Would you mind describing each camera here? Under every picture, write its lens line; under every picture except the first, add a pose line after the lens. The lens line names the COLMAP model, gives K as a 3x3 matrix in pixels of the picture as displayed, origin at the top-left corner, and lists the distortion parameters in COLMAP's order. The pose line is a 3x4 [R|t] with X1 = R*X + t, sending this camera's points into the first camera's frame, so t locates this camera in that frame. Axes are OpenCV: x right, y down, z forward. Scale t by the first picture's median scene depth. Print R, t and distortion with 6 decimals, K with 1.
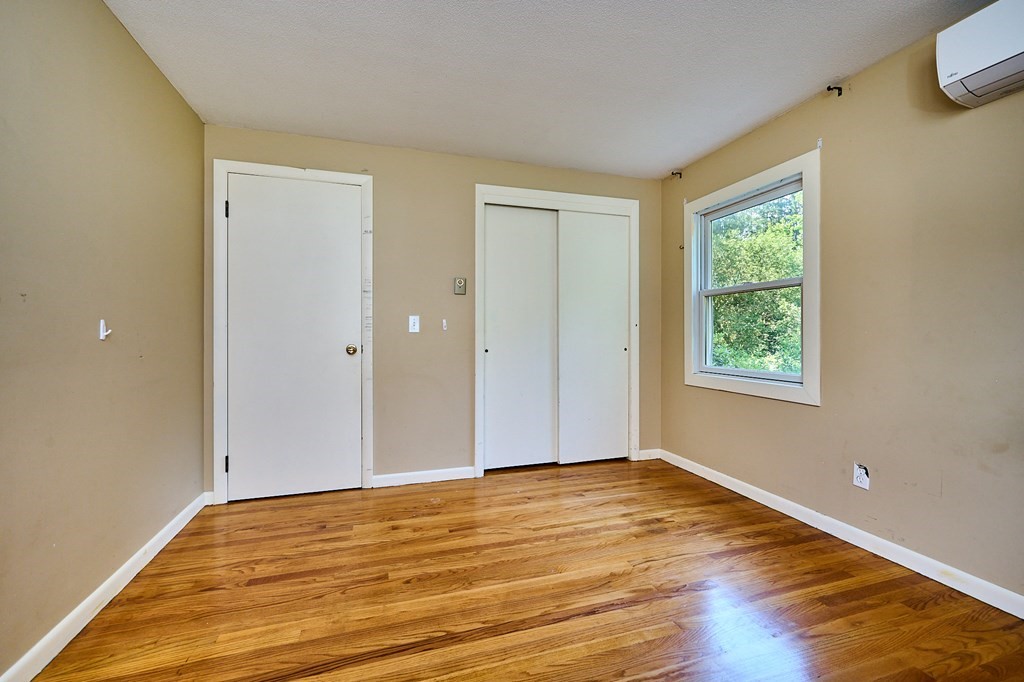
lens RADIAL K [[439.5, 0, 512.6], [0, 439.5, 332.5], [0, 0, 1]] dist [-0.001068, -0.000013]
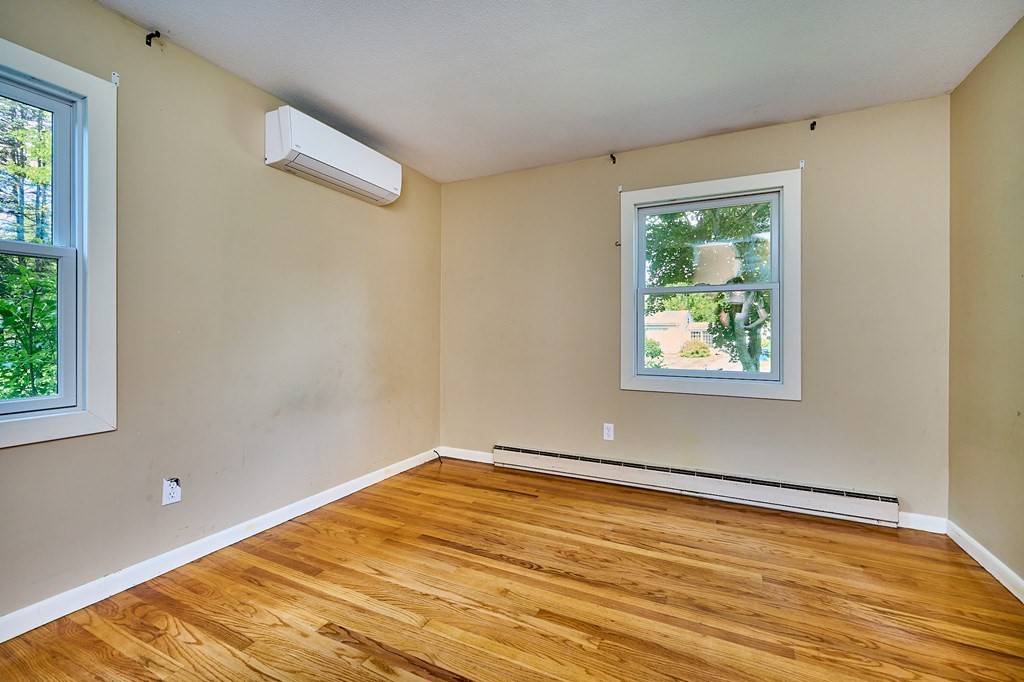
lens RADIAL K [[439.5, 0, 512.6], [0, 439.5, 332.5], [0, 0, 1]] dist [-0.001068, -0.000013]
pose [[-0.725803, -0.004931, 0.687885, -0.372632], [-0.004218, 0.999987, 0.002718, -0.006581], [-0.687890, -0.000928, -0.725815, 1.288208]]
